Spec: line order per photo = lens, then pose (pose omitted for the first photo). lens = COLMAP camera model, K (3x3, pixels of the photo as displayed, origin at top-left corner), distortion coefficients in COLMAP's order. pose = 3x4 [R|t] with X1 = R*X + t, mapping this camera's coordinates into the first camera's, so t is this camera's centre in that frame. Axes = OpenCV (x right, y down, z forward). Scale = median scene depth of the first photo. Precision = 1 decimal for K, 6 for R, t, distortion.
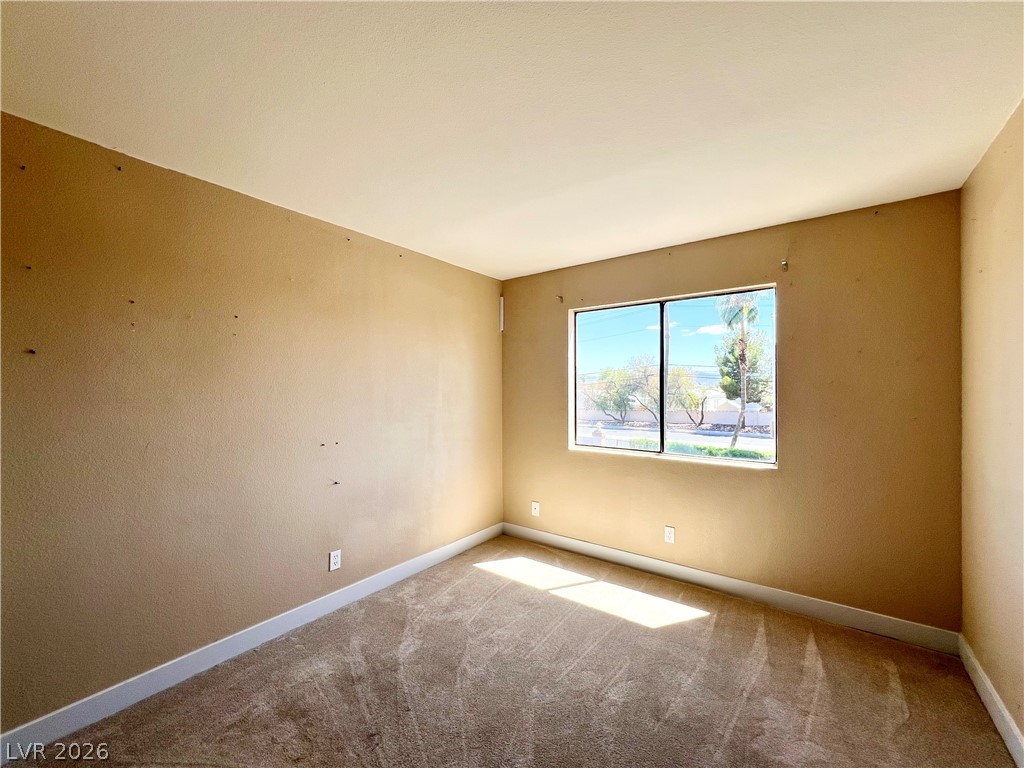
lens RADIAL K [[406.3, 0, 509.7], [0, 406.3, 372.9], [0, 0, 1]] dist [0.000222, 0.000121]
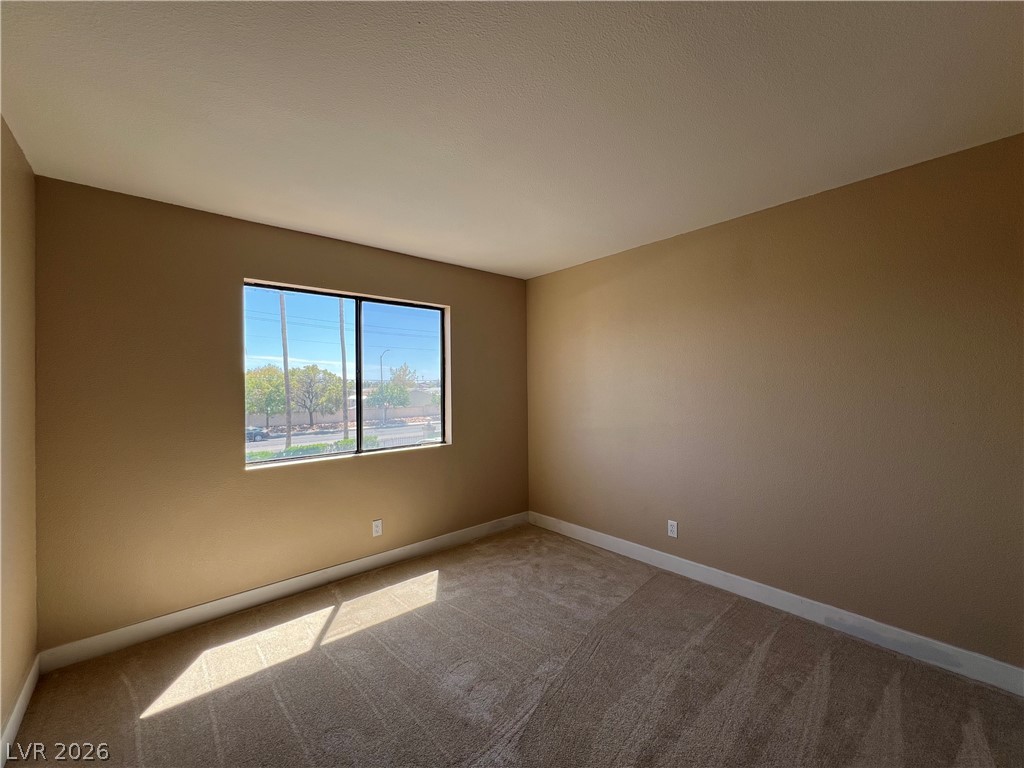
lens RADIAL K [[411.8, 0, 511.2], [0, 411.8, 386.3], [0, 0, 1]] dist [-0.000923, 0.000346]
pose [[0.216317, -0.003056, 0.976318, -0.528186], [-0.020845, 0.999753, 0.007748, 0.022575], [-0.976101, -0.022027, 0.216200, 0.422139]]
